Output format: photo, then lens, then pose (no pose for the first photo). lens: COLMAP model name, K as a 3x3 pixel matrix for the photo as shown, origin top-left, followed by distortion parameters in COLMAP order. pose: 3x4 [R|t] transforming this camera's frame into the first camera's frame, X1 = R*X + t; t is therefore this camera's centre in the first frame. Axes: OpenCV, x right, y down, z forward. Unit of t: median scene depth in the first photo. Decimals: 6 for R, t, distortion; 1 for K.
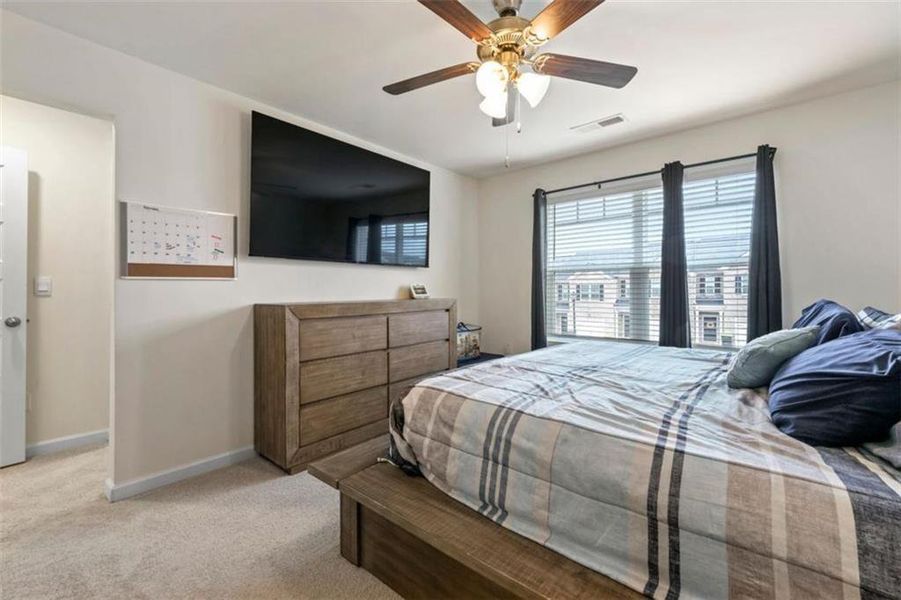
lens RADIAL K [[366.0, 0, 454.1], [0, 366.0, 291.2], [0, 0, 1]] dist [-0.001703, -0.000185]
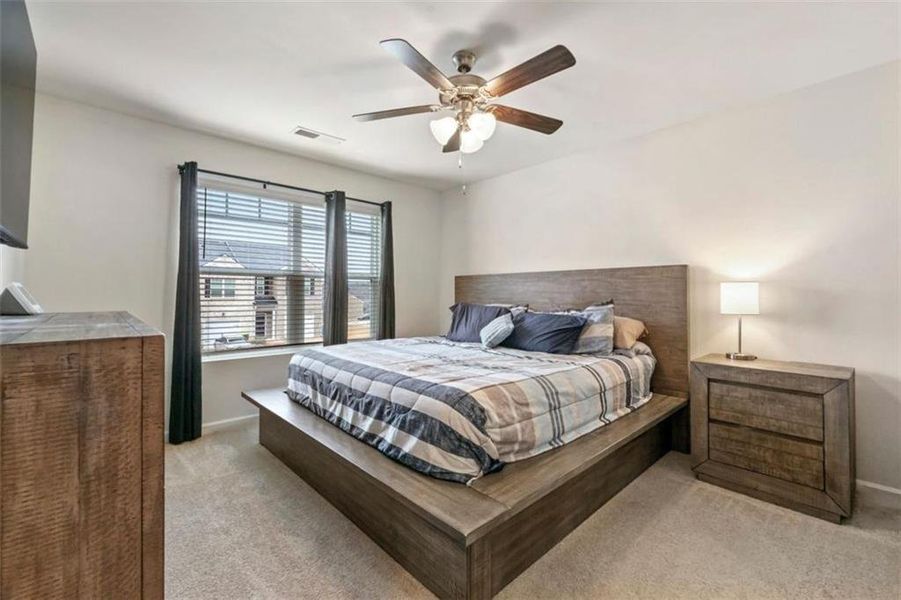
lens RADIAL K [[366.0, 0, 454.2], [0, 366.0, 297.0], [0, 0, 1]] dist [-0.001703, -0.000185]
pose [[0.150370, 0.001421, 0.988629, -0.550104], [0.002711, 0.999995, -0.001850, 0.001379], [-0.988626, 0.002958, 0.150366, 0.449855]]
